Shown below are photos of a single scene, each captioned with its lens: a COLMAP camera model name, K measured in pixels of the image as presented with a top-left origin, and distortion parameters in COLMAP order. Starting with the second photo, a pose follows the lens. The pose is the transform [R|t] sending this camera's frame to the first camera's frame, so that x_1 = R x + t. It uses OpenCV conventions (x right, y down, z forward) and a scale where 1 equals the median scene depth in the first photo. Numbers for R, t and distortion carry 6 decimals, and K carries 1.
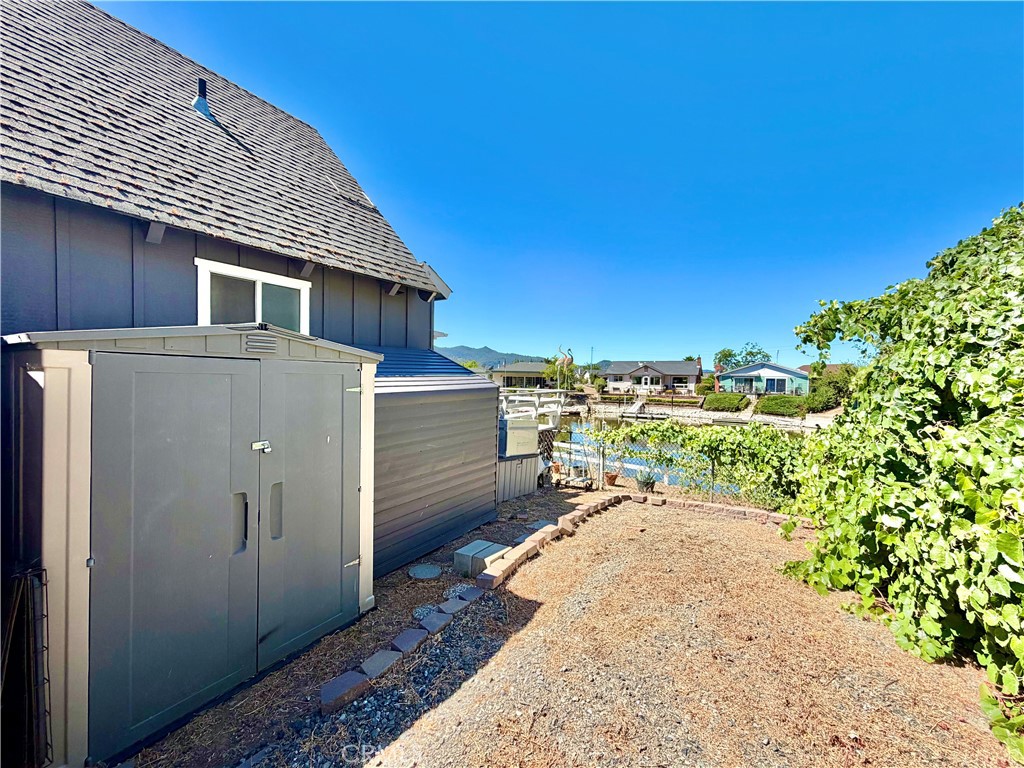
lens RADIAL K [[407.2, 0, 511.8], [0, 407.2, 386.8], [0, 0, 1]] dist [-0.000657, 0.000318]
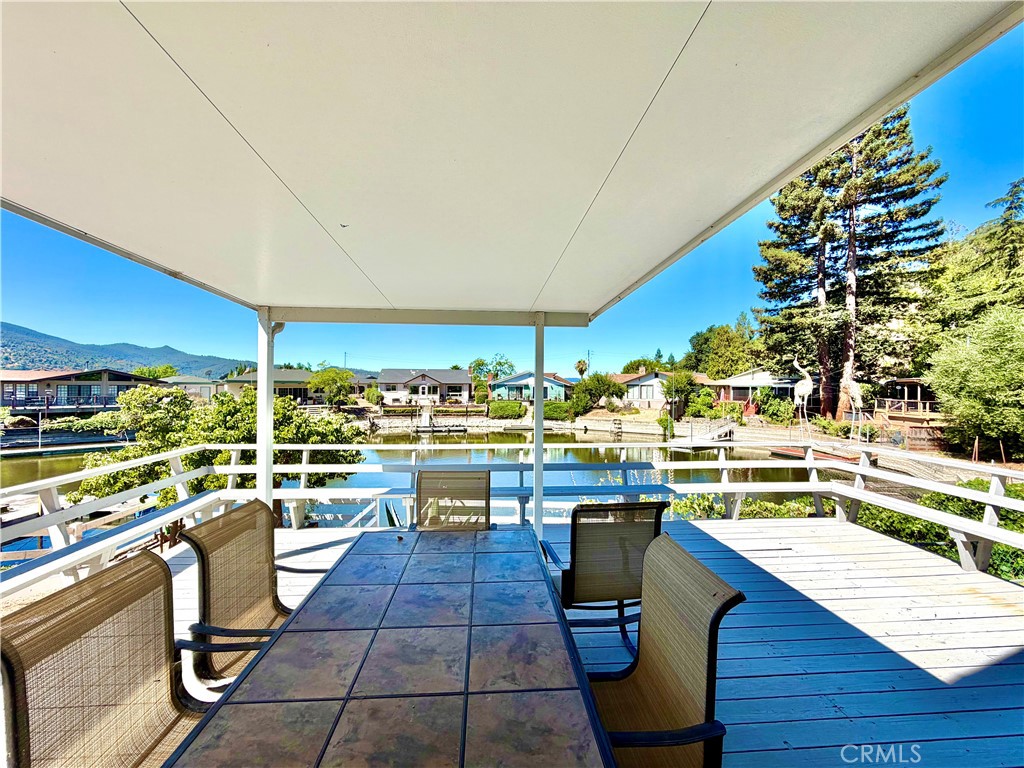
lens RADIAL K [[407.2, 0, 510.8], [0, 407.2, 384.5], [0, 0, 1]] dist [-0.000657, 0.000318]
pose [[0.802063, -0.010074, 0.597154, -0.086104], [0.023116, 0.999632, -0.014184, -0.011224], [-0.596791, 0.025180, 0.802001, 0.136300]]
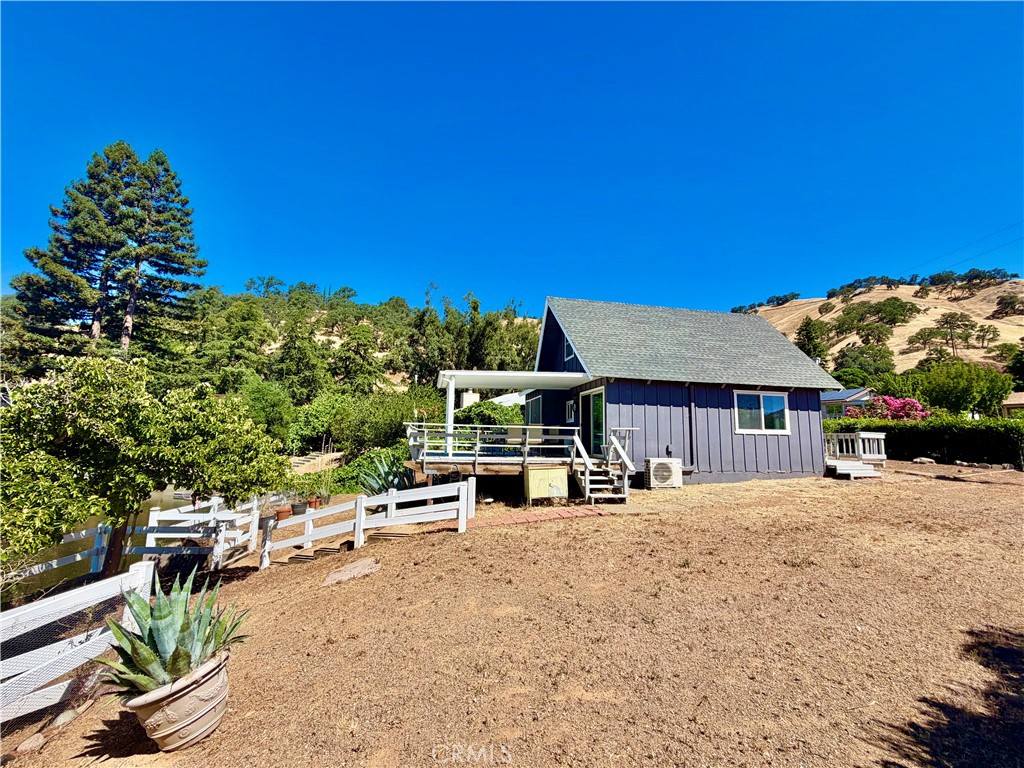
lens RADIAL K [[407.2, 0, 511.2], [0, 407.2, 383.2], [0, 0, 1]] dist [-0.000657, 0.000318]
pose [[-0.692332, 0.067866, 0.718381, -0.232417], [-0.012882, 0.994246, -0.106342, -0.001228], [-0.721464, -0.082878, -0.687474, 0.317238]]
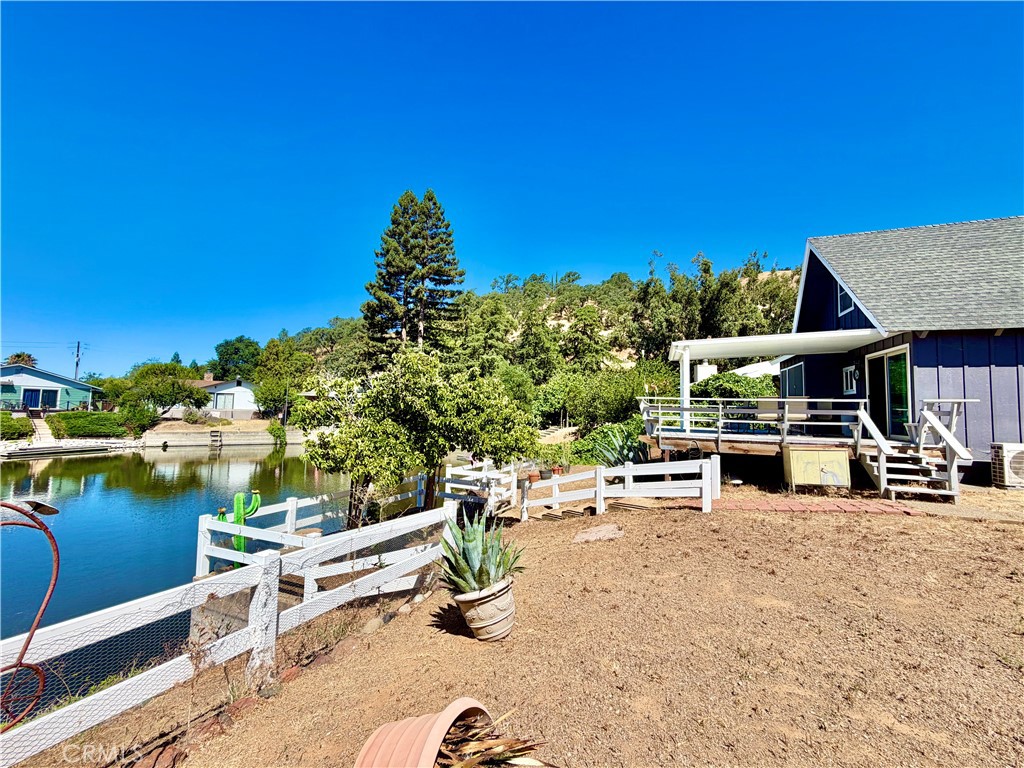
lens RADIAL K [[407.2, 0, 510.0], [0, 407.2, 384.1], [0, 0, 1]] dist [-0.000657, 0.000318]
pose [[-0.215068, 0.041081, 0.975735, -0.232453], [-0.002482, 0.999089, -0.042612, -0.000409], [-0.976596, -0.011586, -0.214770, 0.319275]]
